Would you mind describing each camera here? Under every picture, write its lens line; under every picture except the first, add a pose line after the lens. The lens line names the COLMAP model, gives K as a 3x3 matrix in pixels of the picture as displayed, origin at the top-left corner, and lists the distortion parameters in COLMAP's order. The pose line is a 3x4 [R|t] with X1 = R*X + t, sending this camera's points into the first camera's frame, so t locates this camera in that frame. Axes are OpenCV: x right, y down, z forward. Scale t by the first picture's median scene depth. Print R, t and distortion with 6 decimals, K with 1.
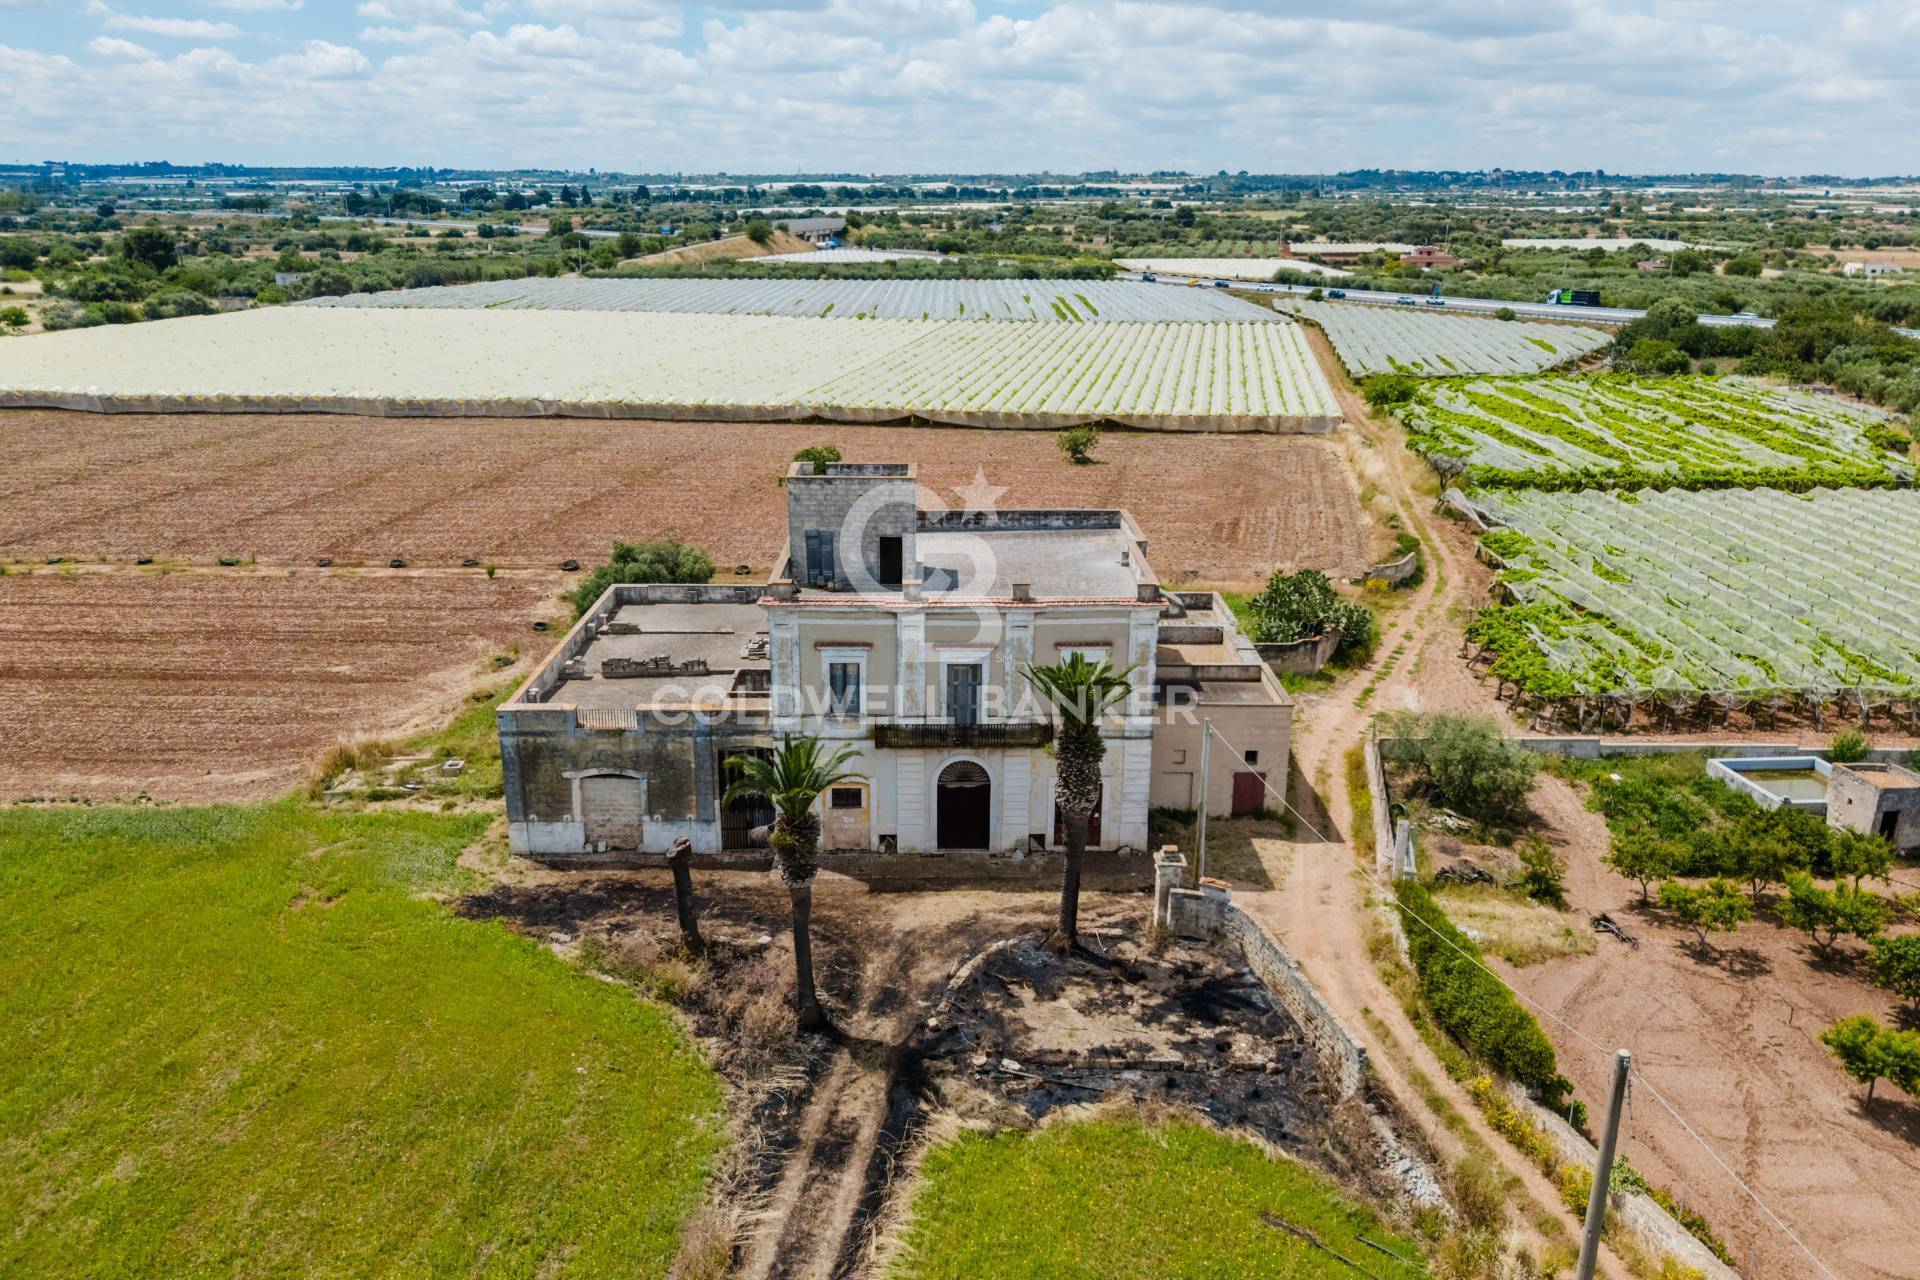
lens RADIAL K [[1407.6, 0, 954.0], [0, 1407.6, 709.8], [0, 0, 1]] dist [0.042660, -0.024211]
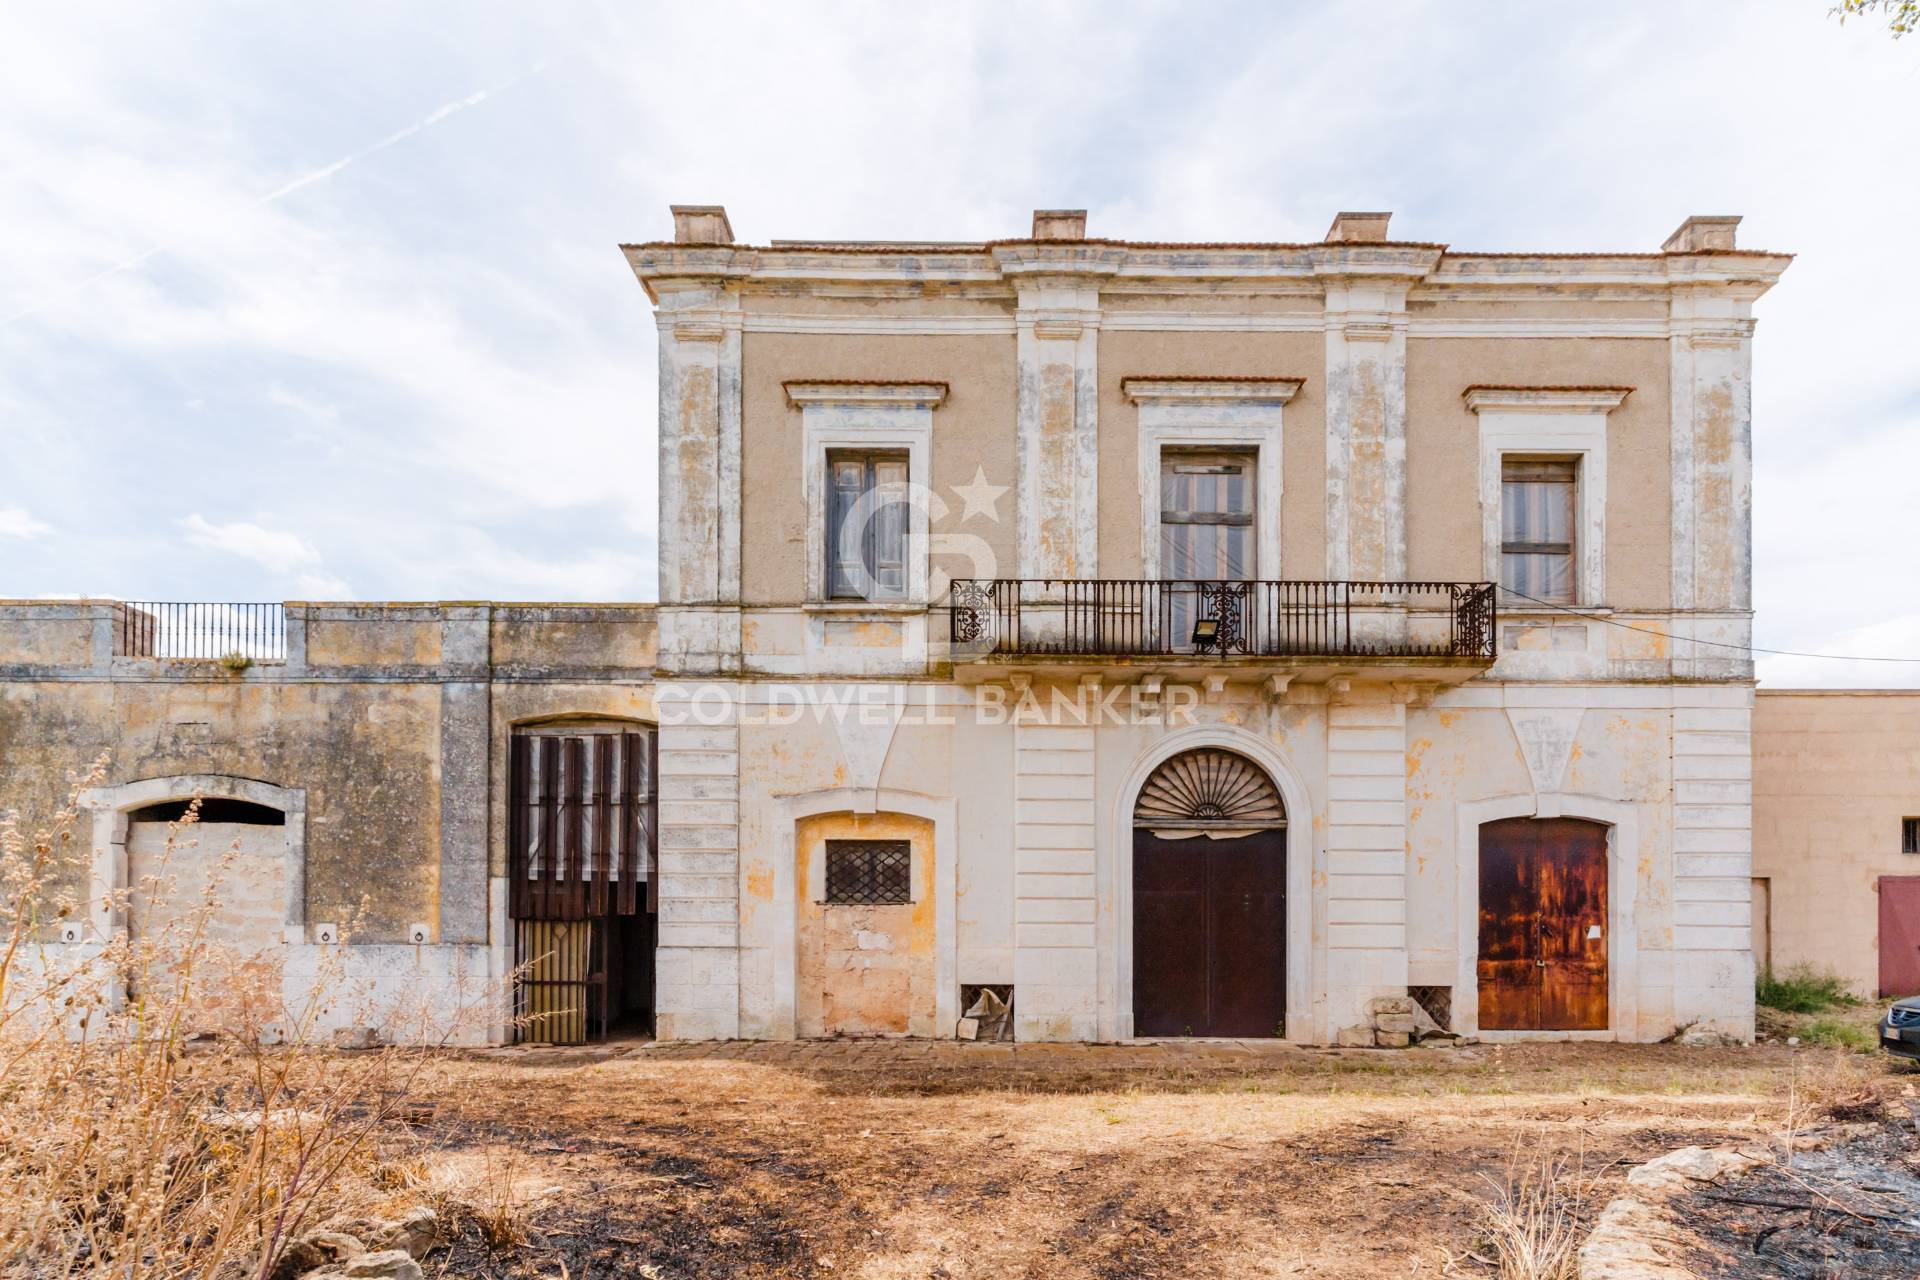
lens RADIAL K [[1404.3, 0, 920.7], [0, 1404.3, 664.6], [0, 0, 1]] dist [0.044527, -0.033110]
pose [[0.999389, -0.007307, -0.034180, -0.045723], [-0.004751, 0.940432, -0.339949, 0.119237], [0.034628, 0.339904, 0.939822, 0.589681]]
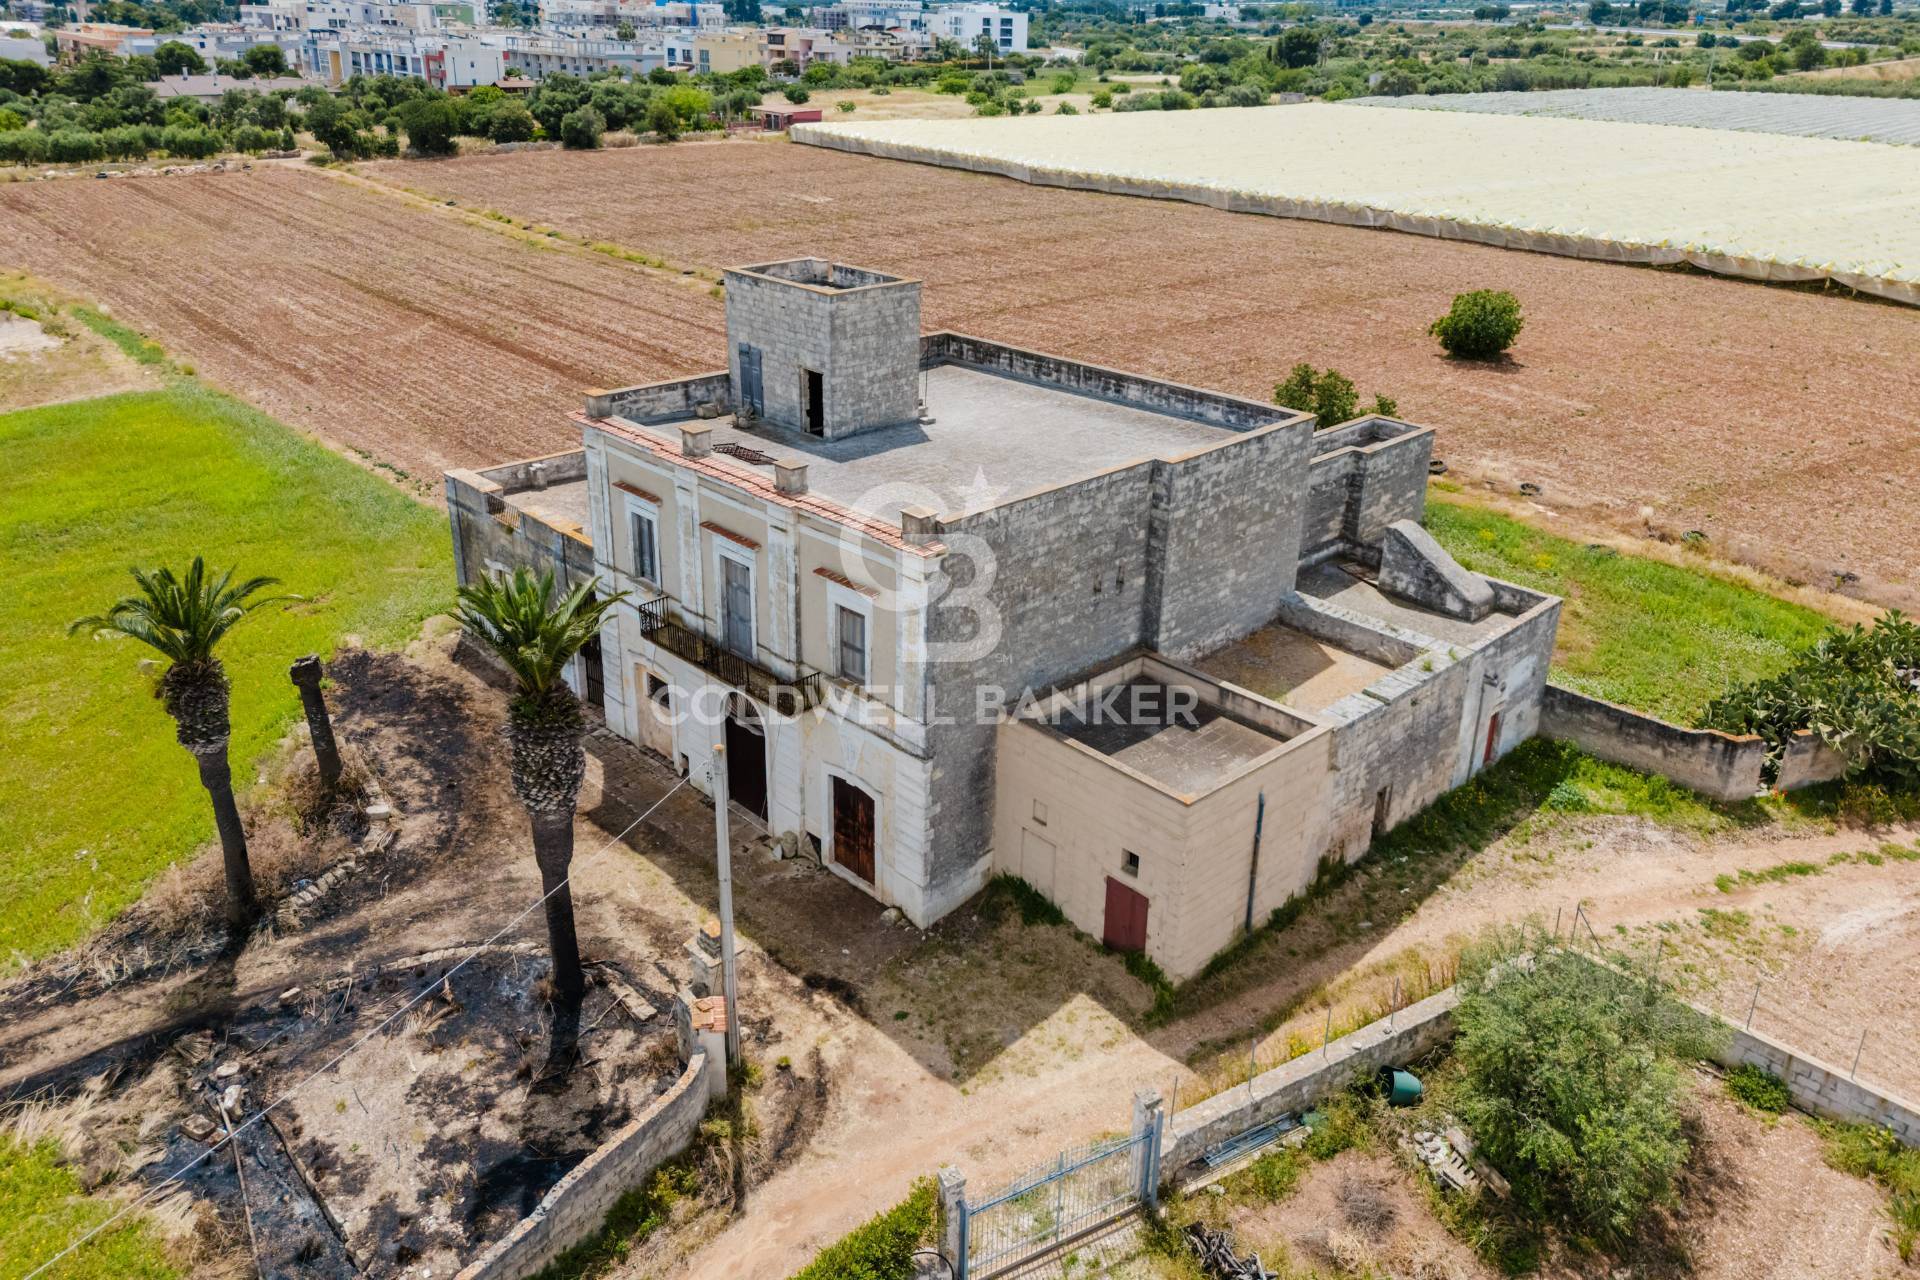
lens RADIAL K [[1404.3, 0, 937.0], [0, 1404.3, 572.1], [0, 0, 1]] dist [0.044527, -0.033110]
pose [[0.687123, 0.276011, -0.672071, 0.473230], [-0.254901, 0.957811, 0.132752, -0.125924], [0.680358, 0.080094, 0.728490, 0.485148]]
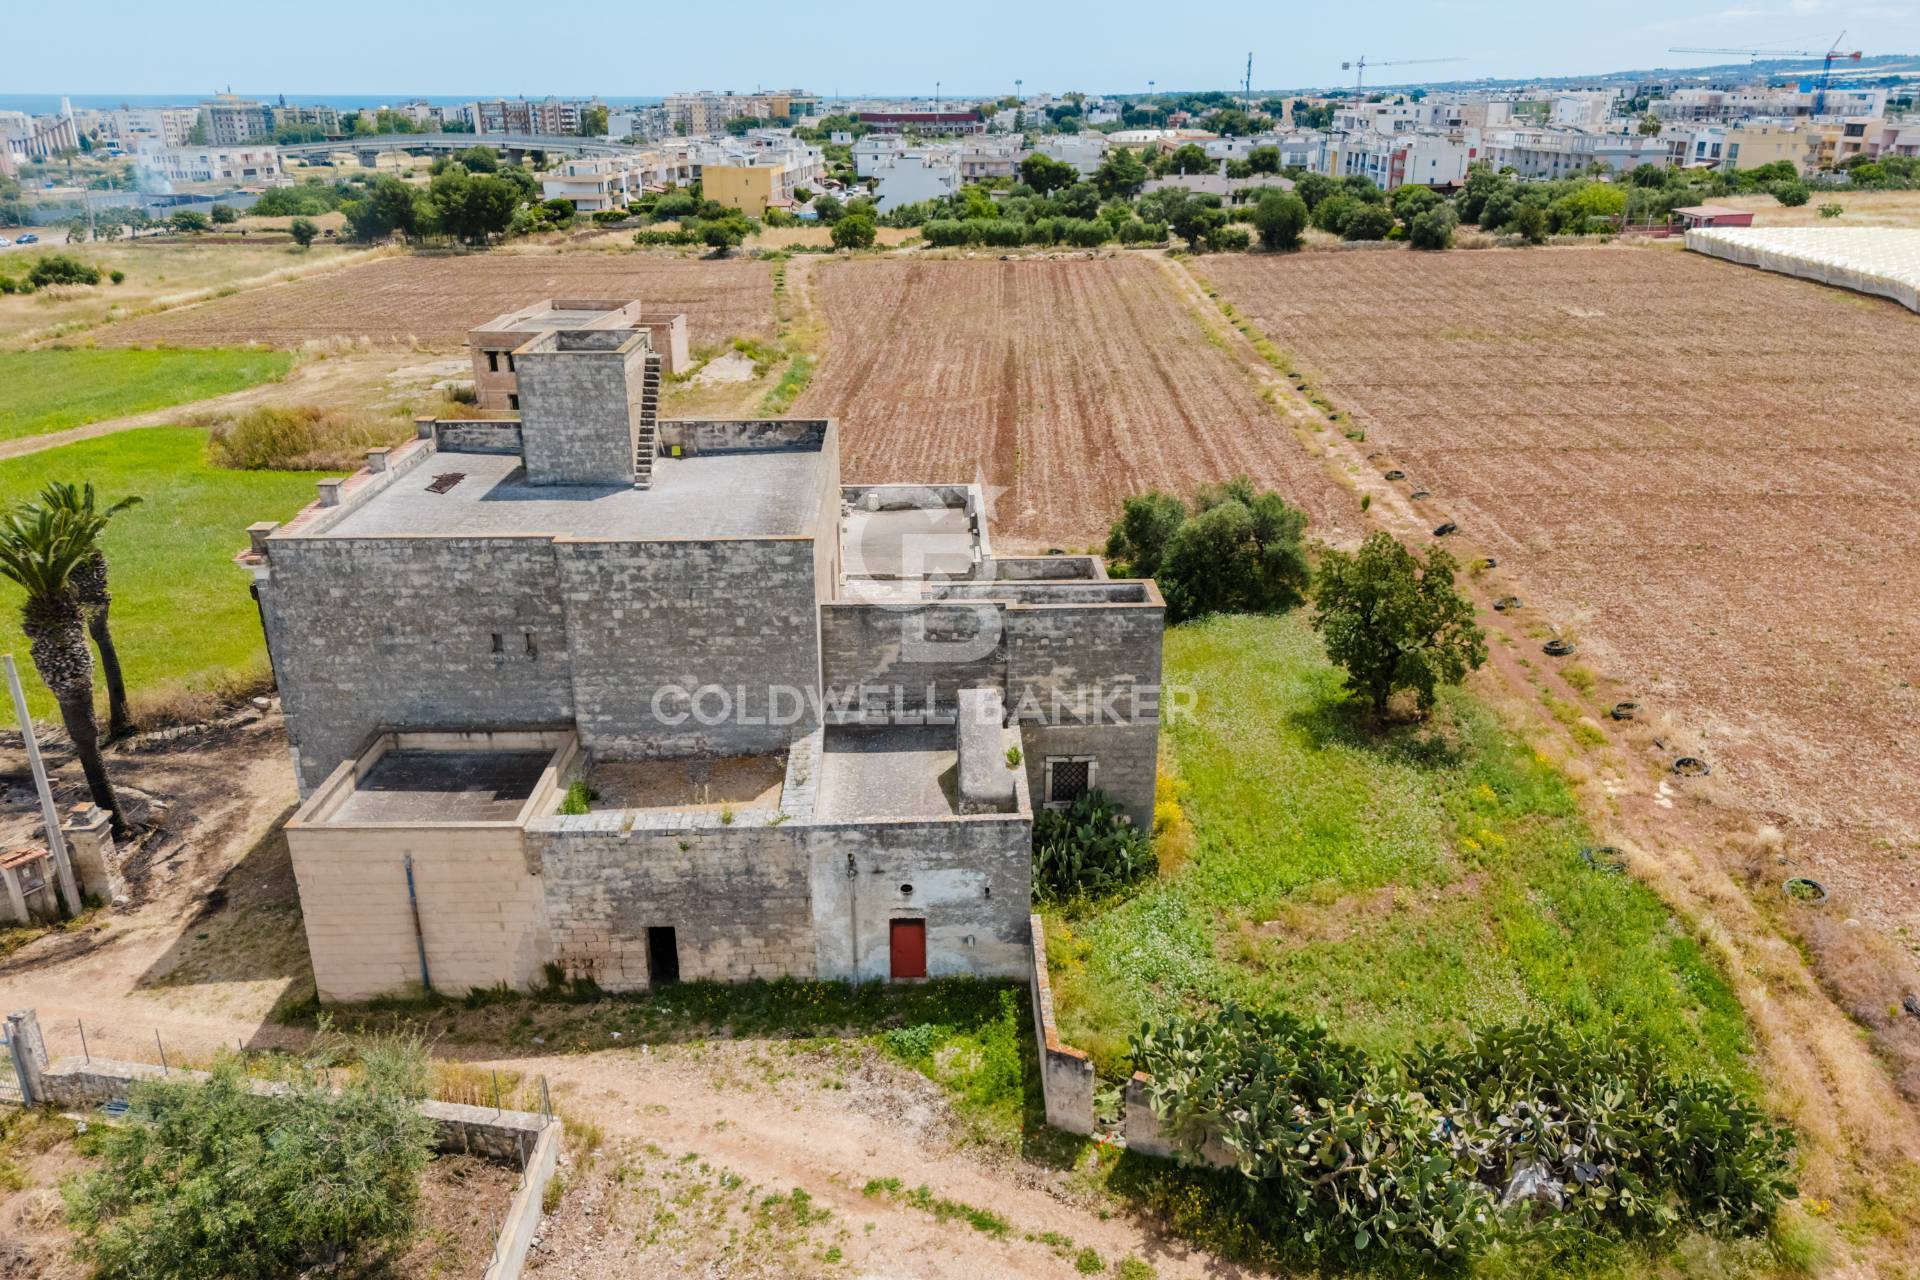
lens RADIAL K [[1407.6, 0, 971.3], [0, 1407.6, 695.0], [0, 0, 1]] dist [0.042660, -0.024211]
pose [[0.018452, 0.381947, -0.924000, 0.712273], [-0.326233, 0.875879, 0.355540, -0.329353], [0.945109, 0.294879, 0.140766, 1.076926]]
